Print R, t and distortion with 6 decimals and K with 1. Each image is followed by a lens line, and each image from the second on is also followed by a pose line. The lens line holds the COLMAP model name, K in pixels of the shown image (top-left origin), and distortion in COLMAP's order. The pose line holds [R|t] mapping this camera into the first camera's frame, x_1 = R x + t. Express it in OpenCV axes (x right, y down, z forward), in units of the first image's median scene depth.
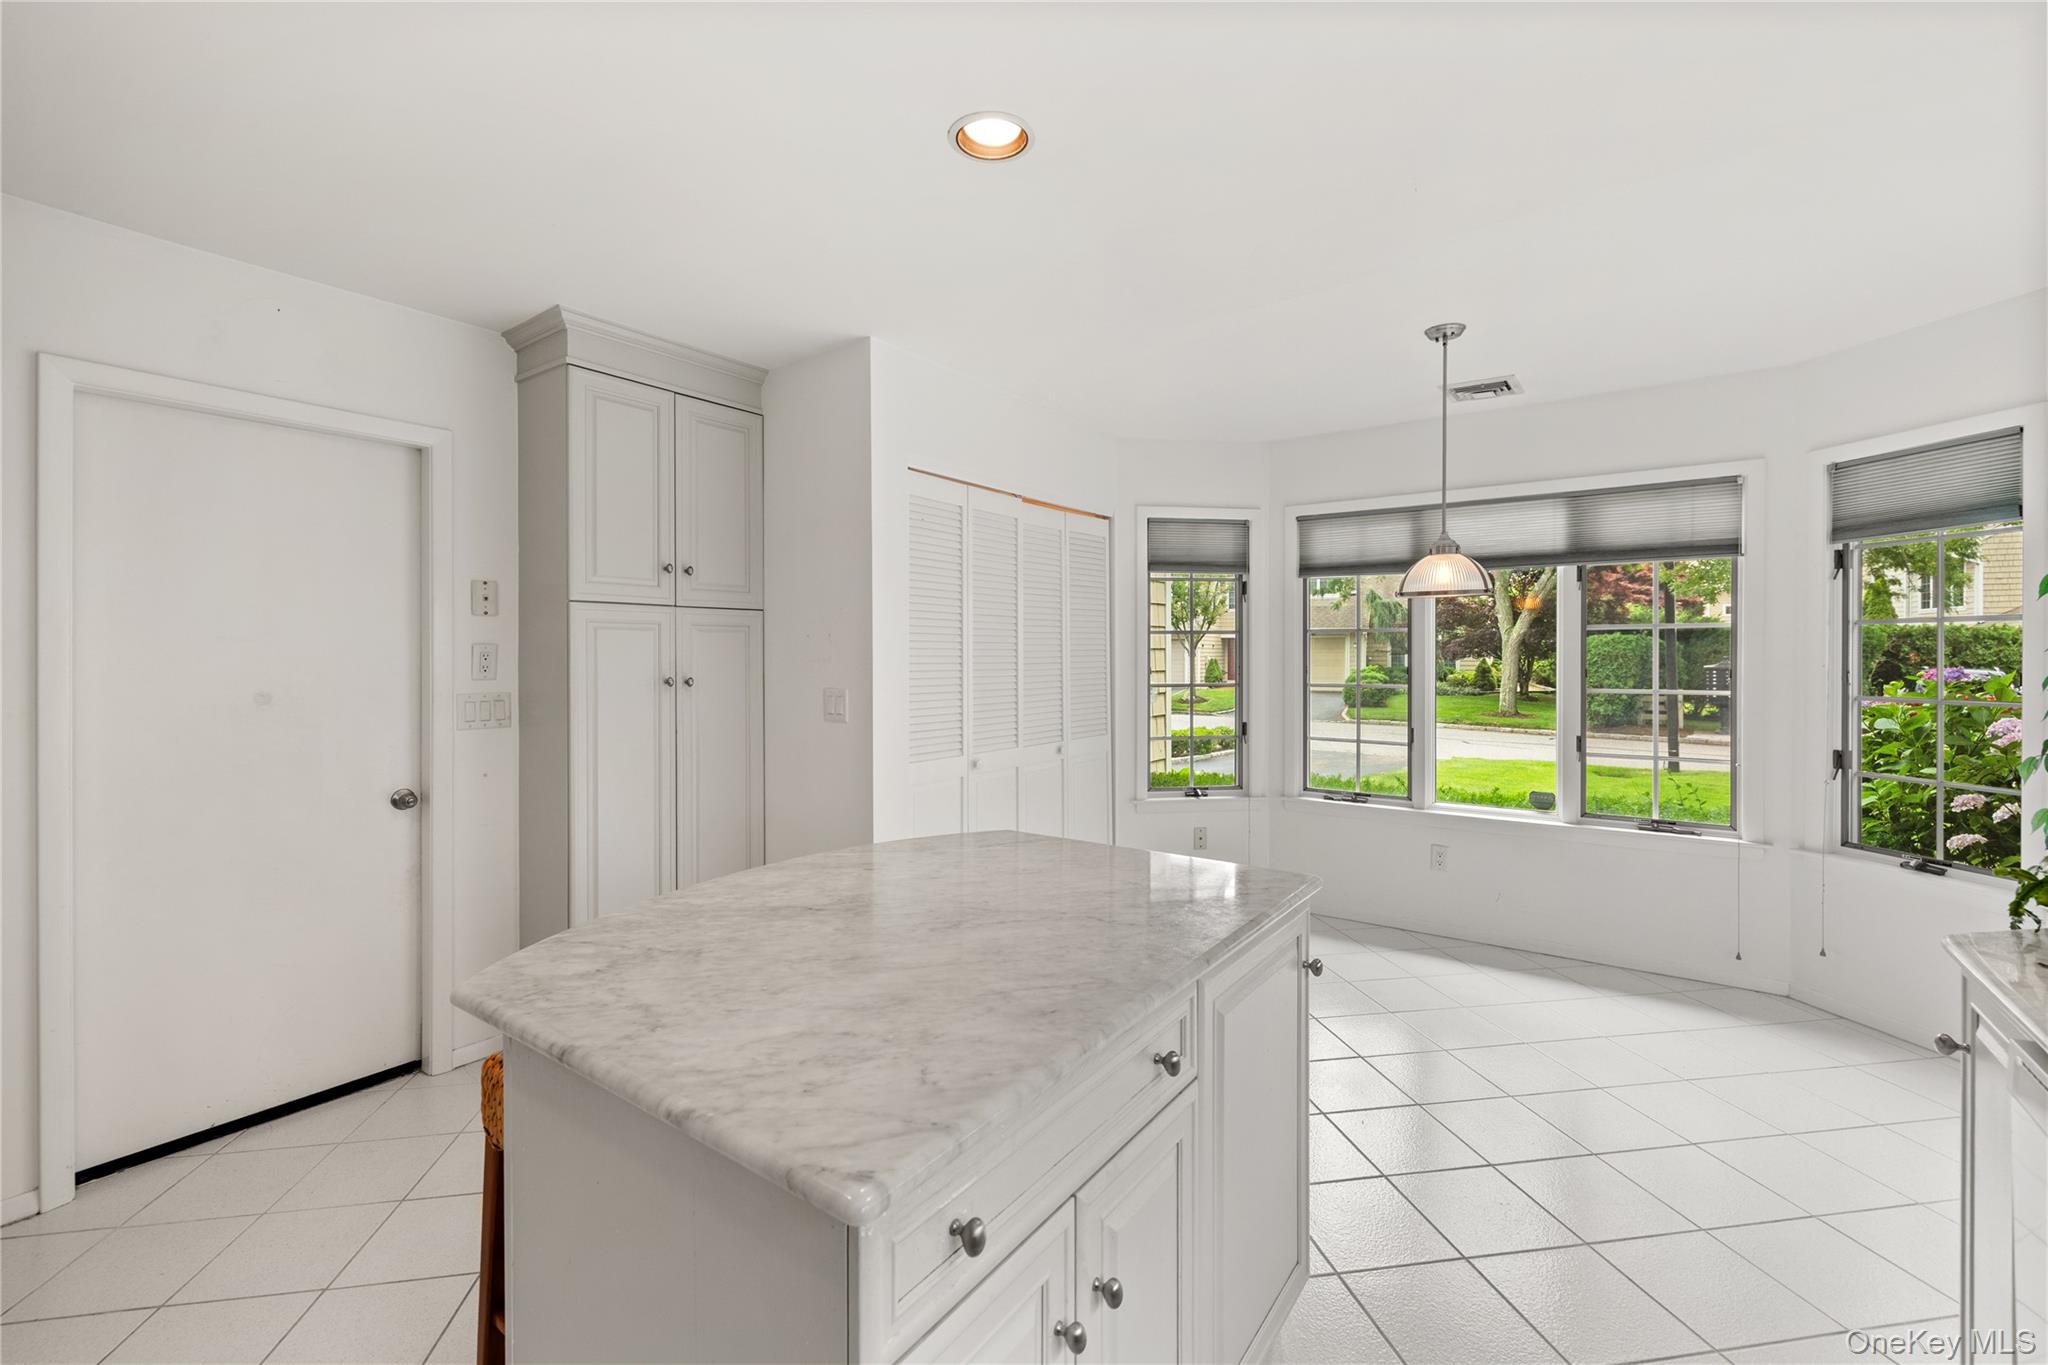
lens RADIAL K [[865.1, 0, 1017.2], [0, 865.1, 667.6], [0, 0, 1]] dist [0.002506, -0.000097]
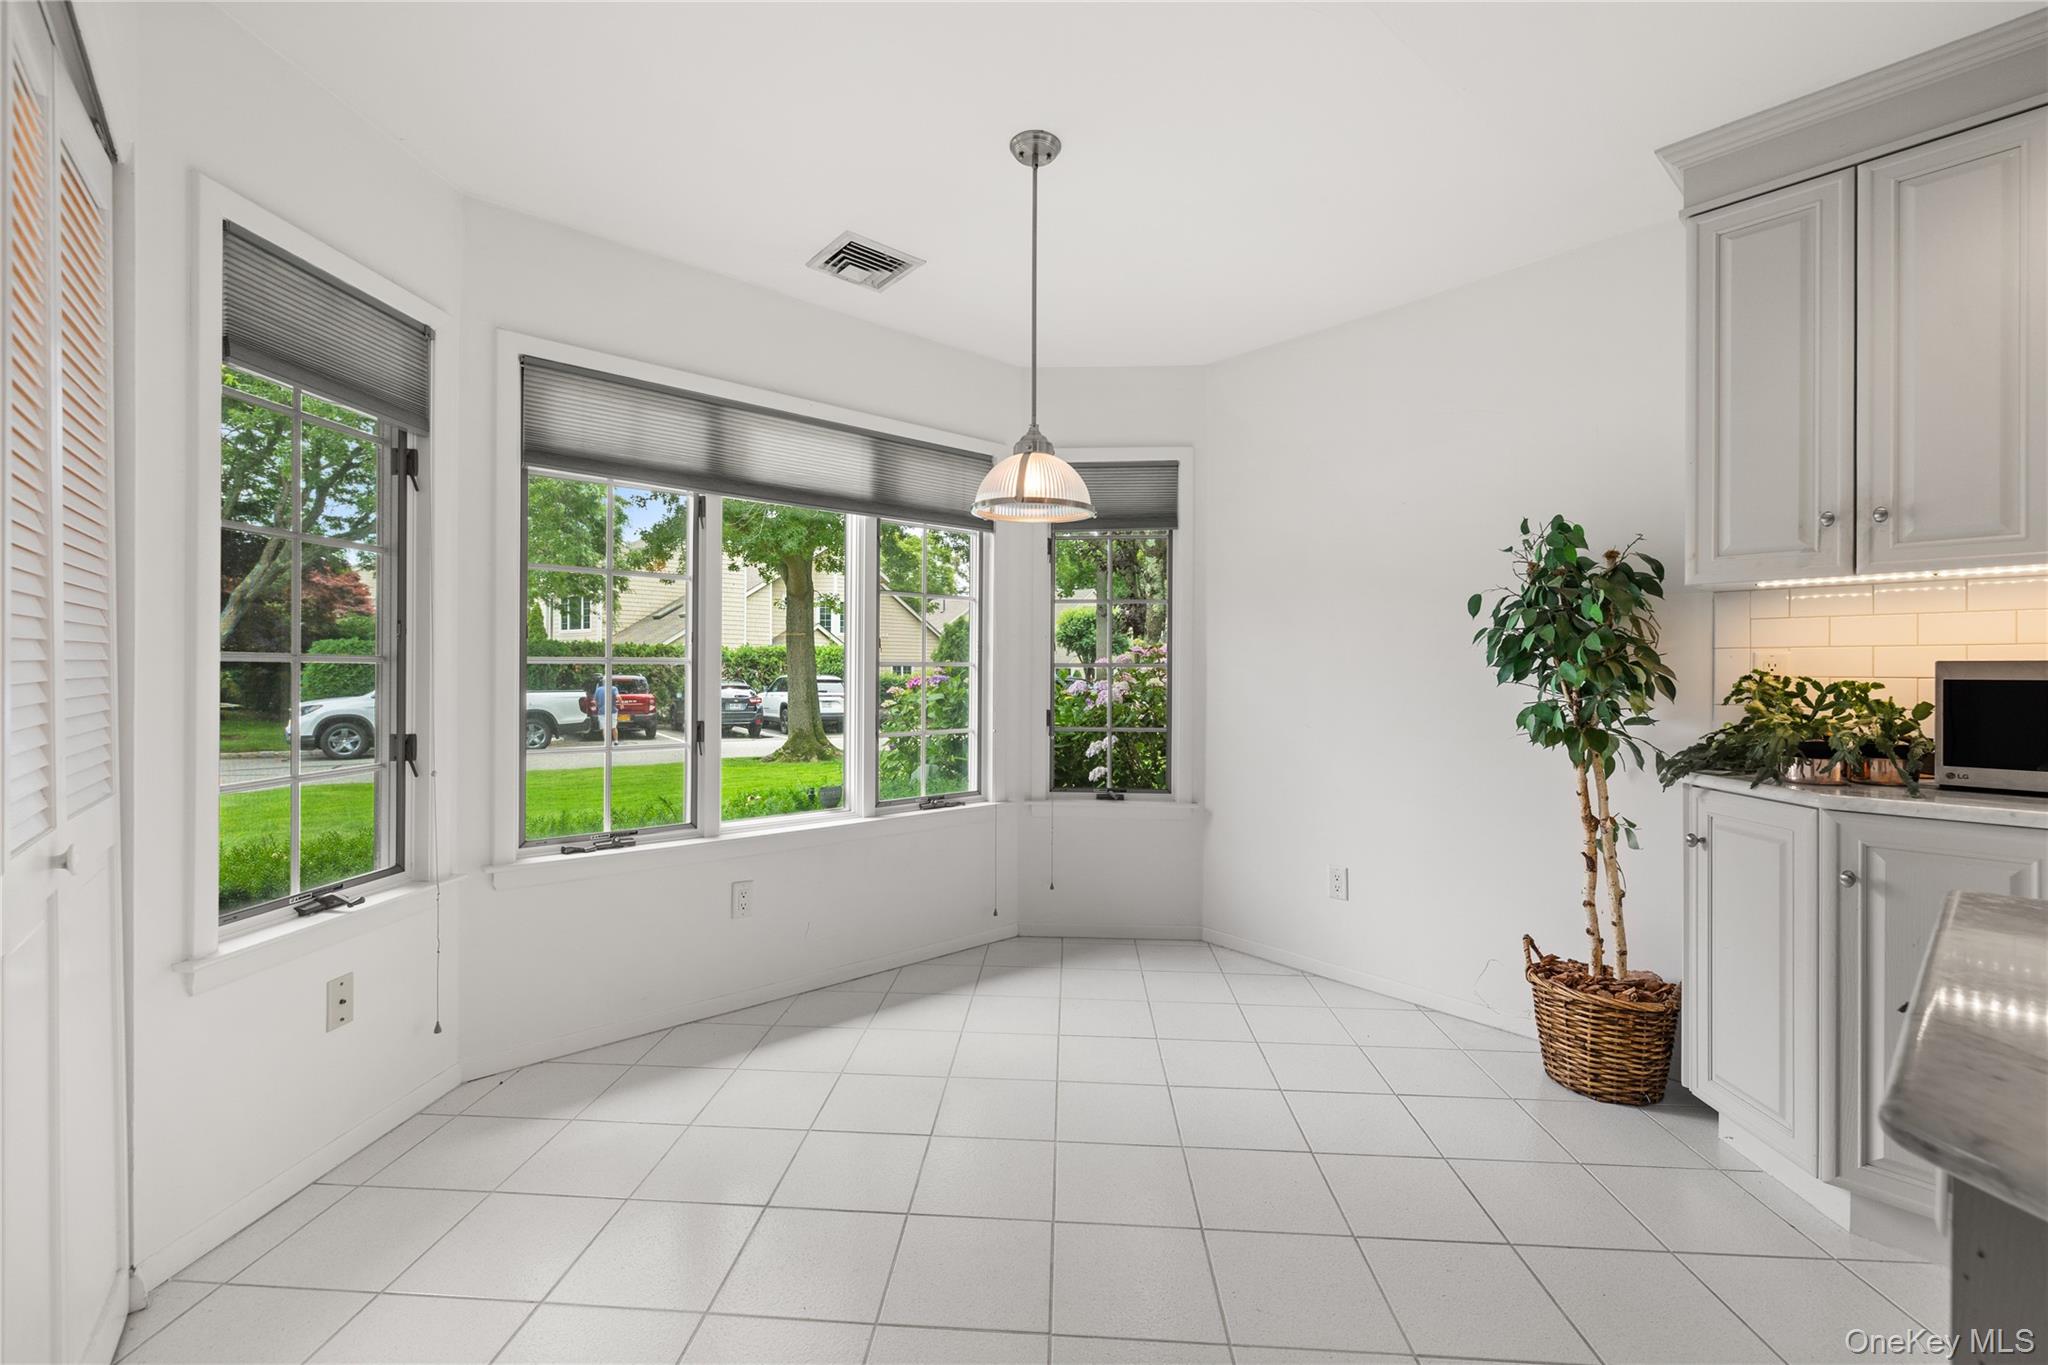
lens RADIAL K [[865.1, 0, 1023.7], [0, 865.1, 674.2], [0, 0, 1]] dist [0.002506, -0.000097]
pose [[0.232174, -0.002951, 0.972670, -0.144197], [0.012575, 0.999921, 0.000032, 0.034683], [-0.972593, 0.012224, 0.232193, 0.570402]]
